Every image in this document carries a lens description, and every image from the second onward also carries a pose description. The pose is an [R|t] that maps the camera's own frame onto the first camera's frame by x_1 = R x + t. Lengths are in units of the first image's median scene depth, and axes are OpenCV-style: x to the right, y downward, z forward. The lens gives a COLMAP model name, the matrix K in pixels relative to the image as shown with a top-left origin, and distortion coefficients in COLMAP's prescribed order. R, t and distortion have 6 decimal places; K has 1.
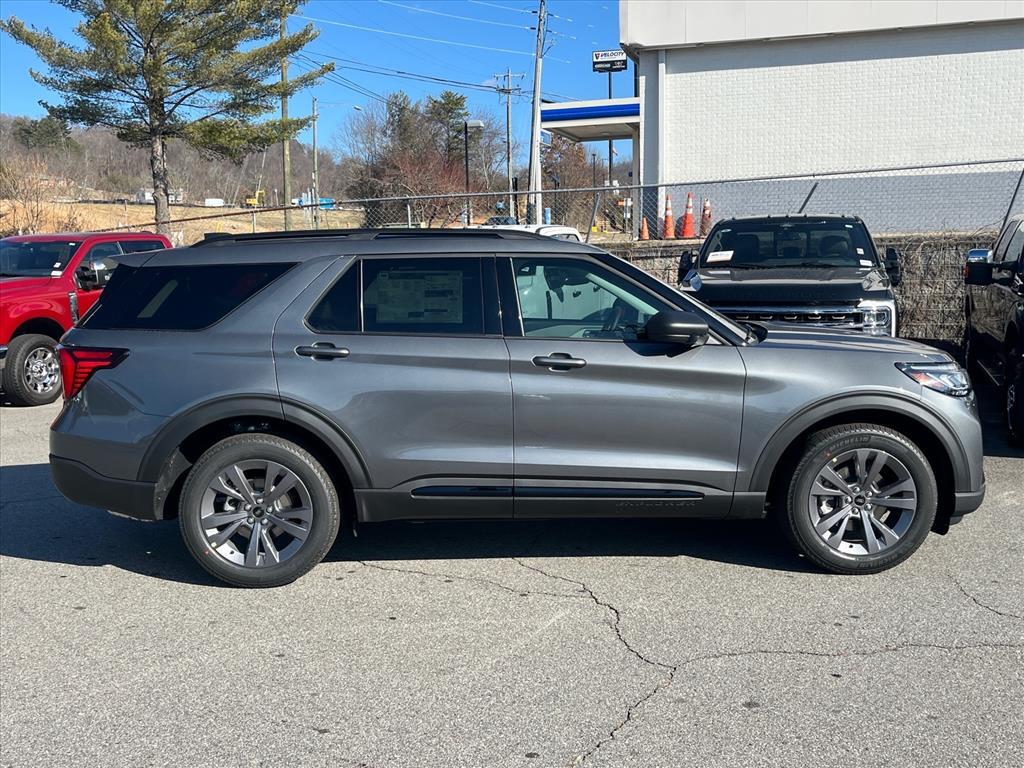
lens RADIAL K [[999.0, 0, 512.1], [0, 999.0, 380.9], [0, 0, 1]] dist [0.125984, 0.000000]
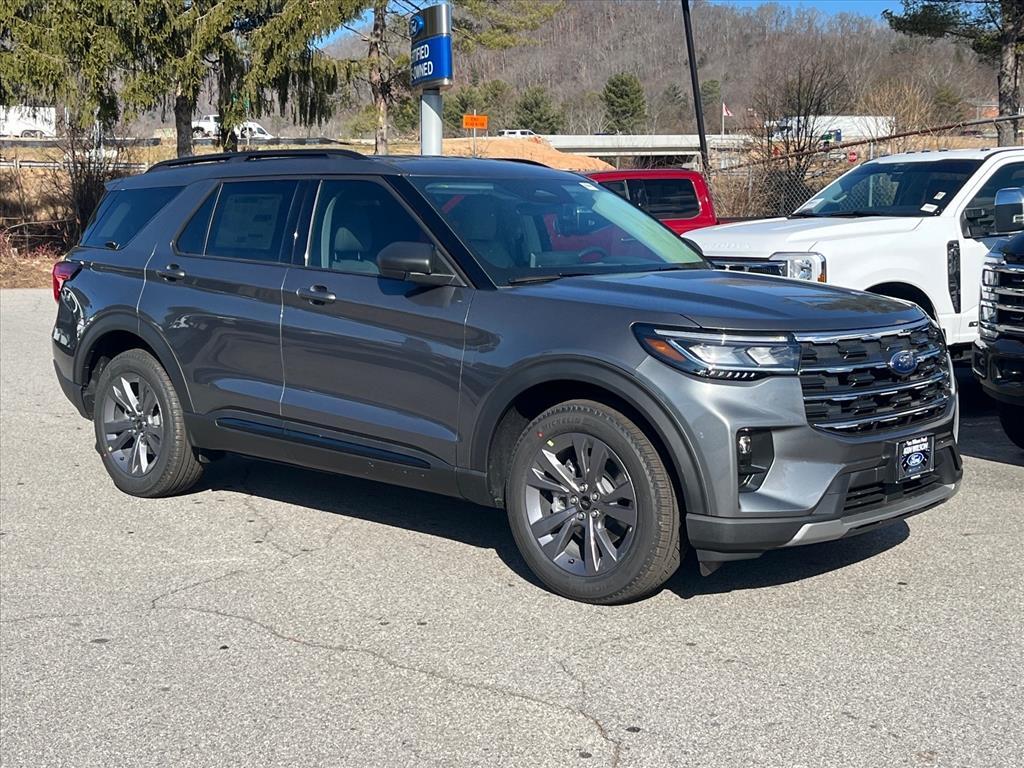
lens RADIAL K [[1382.7, 0, 511.4], [0, 1382.7, 386.4], [0, 0, 1]] dist [0.027446, 0.000000]
pose [[0.729920, 0.097315, -0.676570, 0.987152], [-0.093652, 0.994717, 0.042038, -0.005956], [0.677086, 0.032678, 0.735178, 0.198126]]
